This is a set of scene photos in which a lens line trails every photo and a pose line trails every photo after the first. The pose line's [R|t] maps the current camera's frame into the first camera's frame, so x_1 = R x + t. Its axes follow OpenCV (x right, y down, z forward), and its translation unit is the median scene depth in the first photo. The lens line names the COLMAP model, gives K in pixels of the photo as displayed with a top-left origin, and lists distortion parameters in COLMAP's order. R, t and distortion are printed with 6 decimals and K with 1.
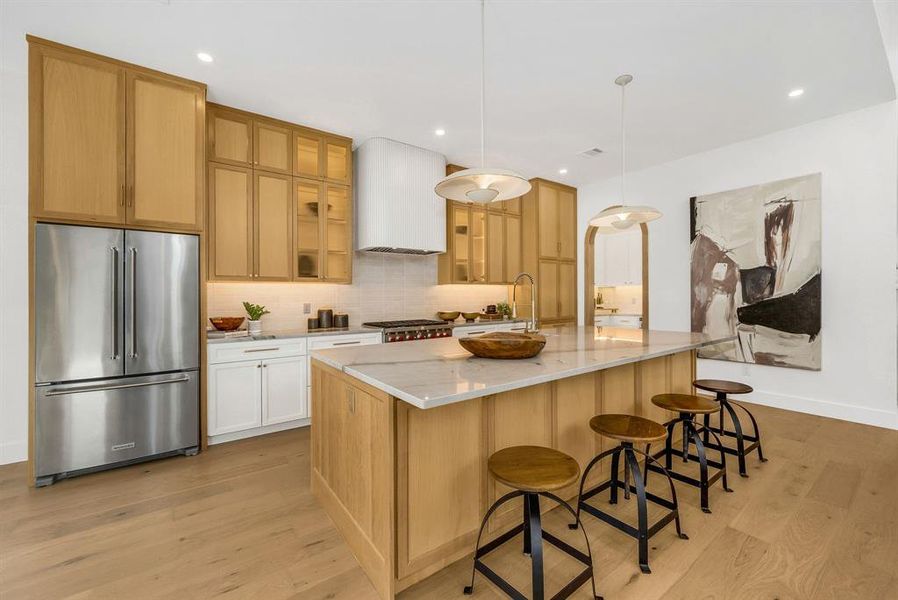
lens RADIAL K [[343.0, 0, 470.3], [0, 343.0, 291.9], [0, 0, 1]] dist [-0.002043, 0.000089]
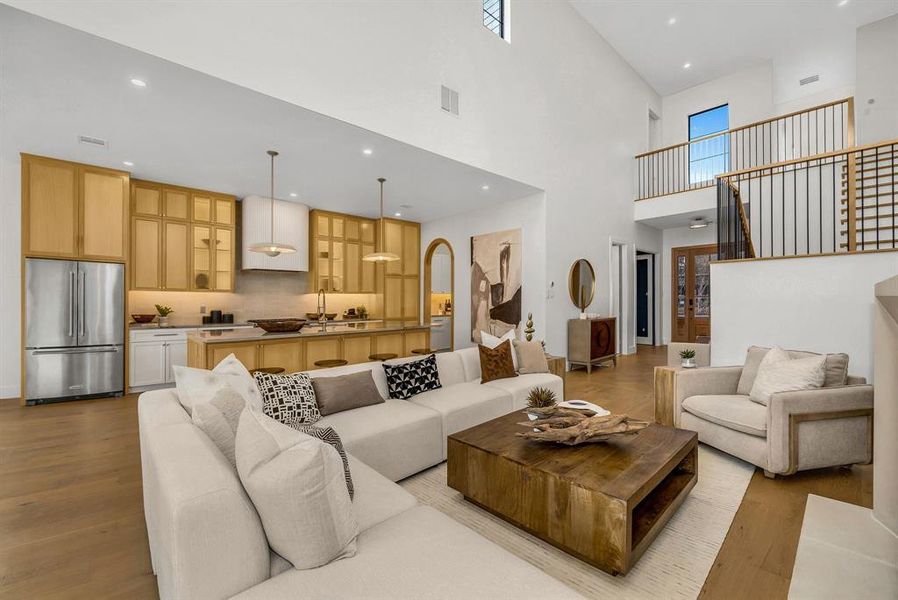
lens RADIAL K [[349.7, 0, 449.2], [0, 349.7, 297.5], [0, 0, 1]] dist [0.001231, 0.000736]
pose [[0.997196, 0.002878, 0.074780, 0.522939], [-0.002365, 0.999973, -0.006948, 0.004621], [-0.074798, 0.006752, 0.997176, -0.649878]]
